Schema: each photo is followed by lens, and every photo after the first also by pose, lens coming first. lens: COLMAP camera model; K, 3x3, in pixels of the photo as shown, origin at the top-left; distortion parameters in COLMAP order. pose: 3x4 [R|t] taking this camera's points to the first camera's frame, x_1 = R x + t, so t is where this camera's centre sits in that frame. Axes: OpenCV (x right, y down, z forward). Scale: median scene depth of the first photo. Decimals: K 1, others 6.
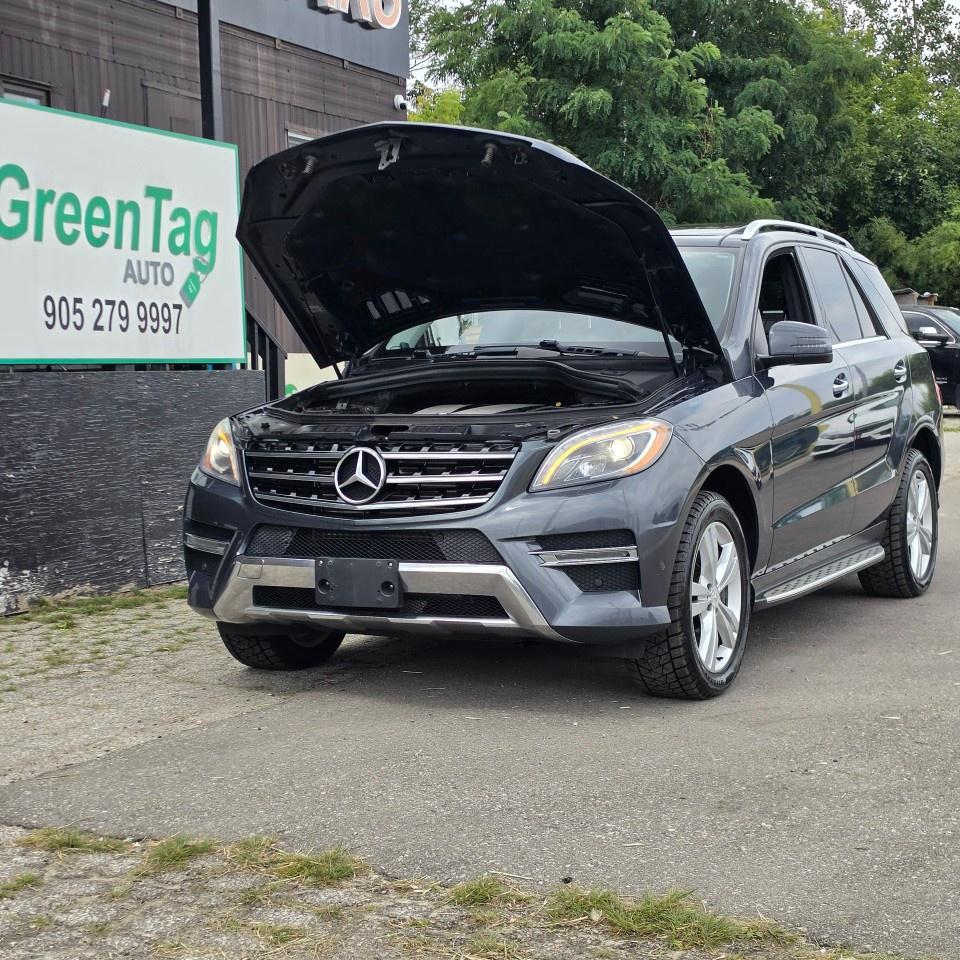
lens RADIAL K [[1883.4, 0, 490.5], [0, 1883.4, 456.0], [0, 0, 1]] dist [0.100316, 0.000000]
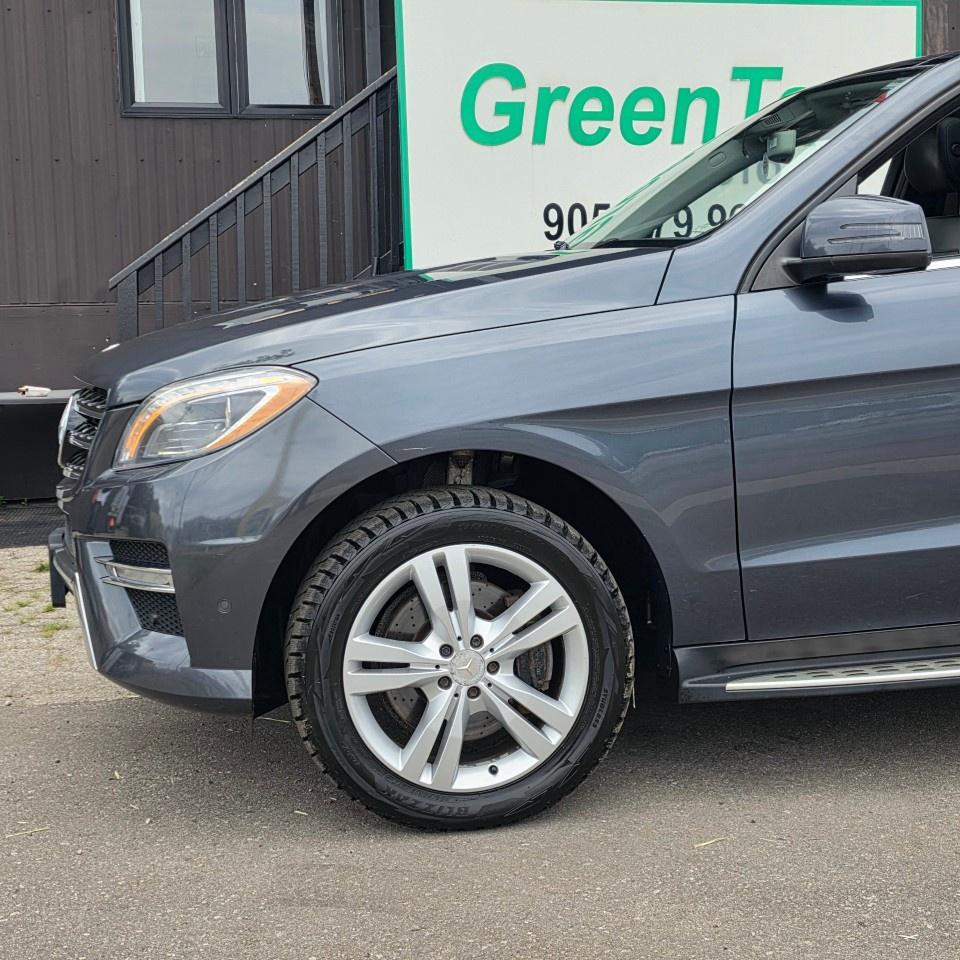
lens RADIAL K [[1589.5, 0, 476.0], [0, 1589.5, 473.5], [0, 0, 1]] dist [0.091414, 0.000000]
pose [[0.627609, 0.085040, -0.773870, 0.353183], [-0.020451, 0.995474, 0.092806, -0.024524], [0.778260, -0.042420, 0.626508, 0.471918]]
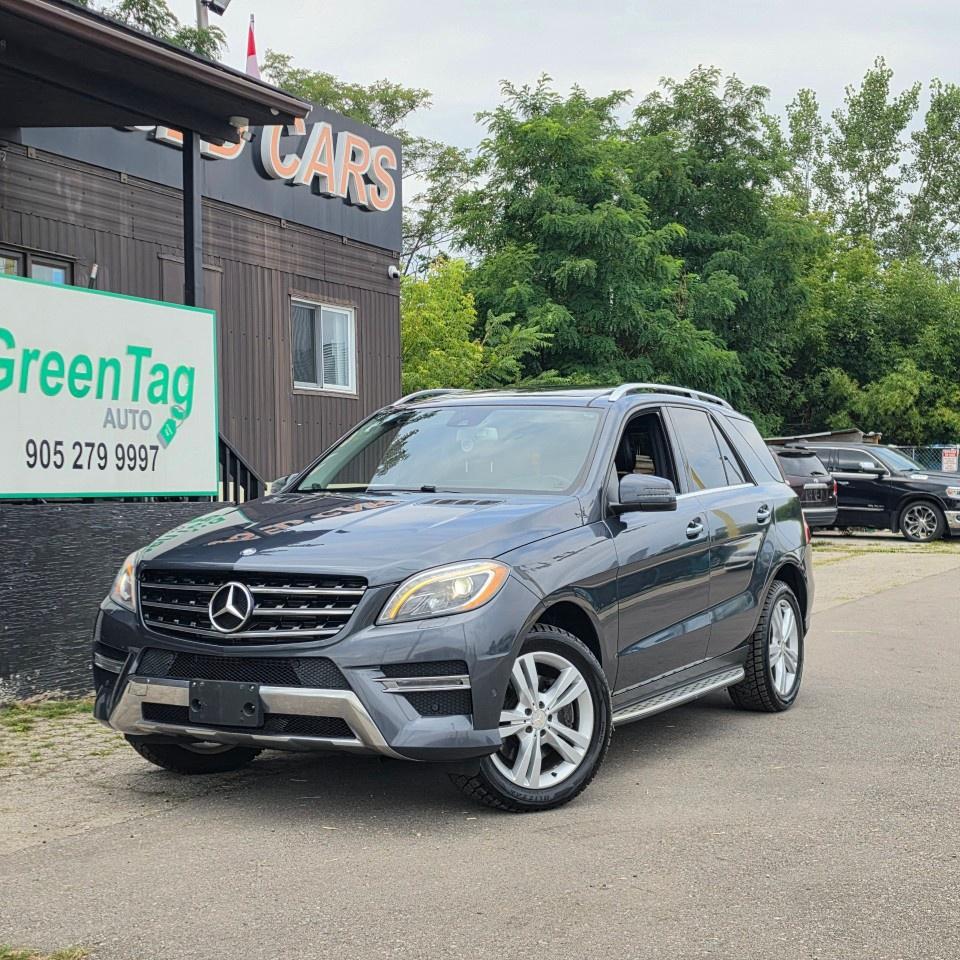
lens RADIAL K [[1589.5, 0, 485.0], [0, 1589.5, 454.7], [0, 0, 1]] dist [0.091414, 0.000000]
pose [[0.999566, 0.010499, -0.027528, 0.071946], [-0.012323, 0.997681, -0.066935, -0.012549], [0.026761, 0.067246, 0.997377, 0.027119]]
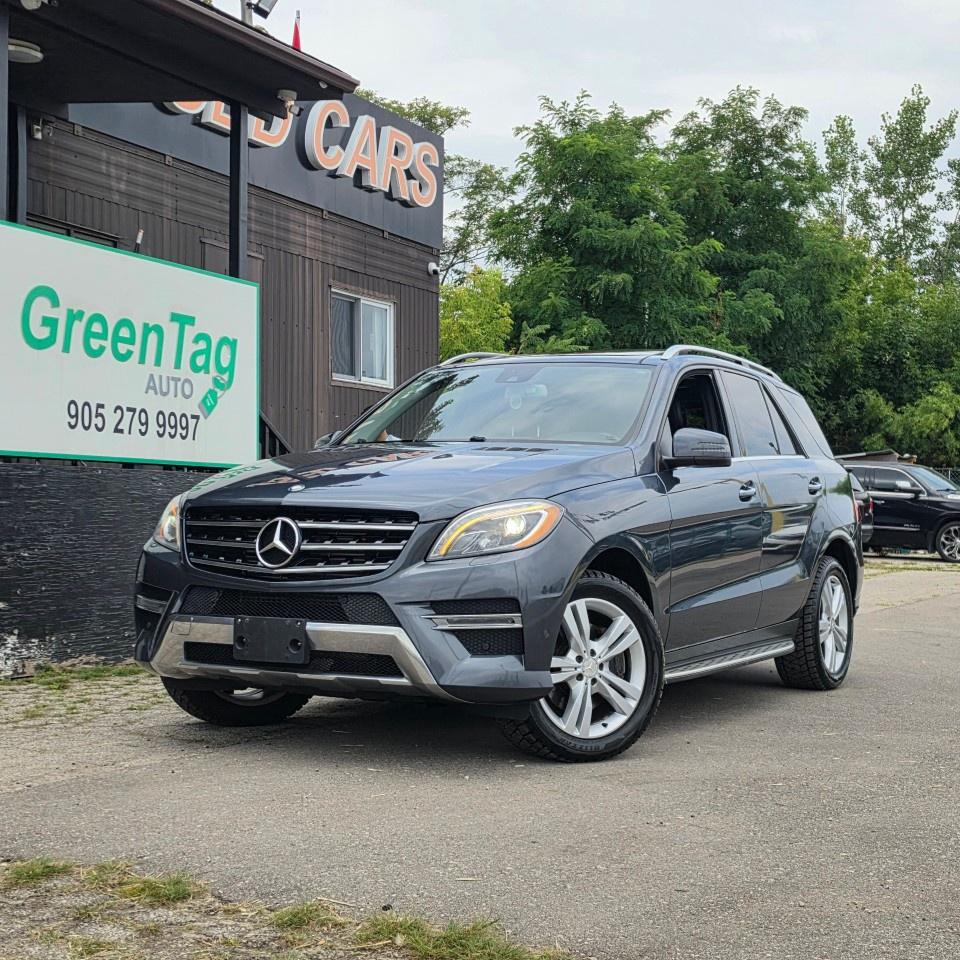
lens RADIAL K [[1589.5, 0, 493.9], [0, 1589.5, 433.8], [0, 0, 1]] dist [0.091414, 0.000000]
pose [[0.998809, 0.027664, -0.040179, 0.061702], [-0.031493, 0.994686, -0.098023, 0.022875], [0.037253, 0.099171, 0.994373, 0.043576]]
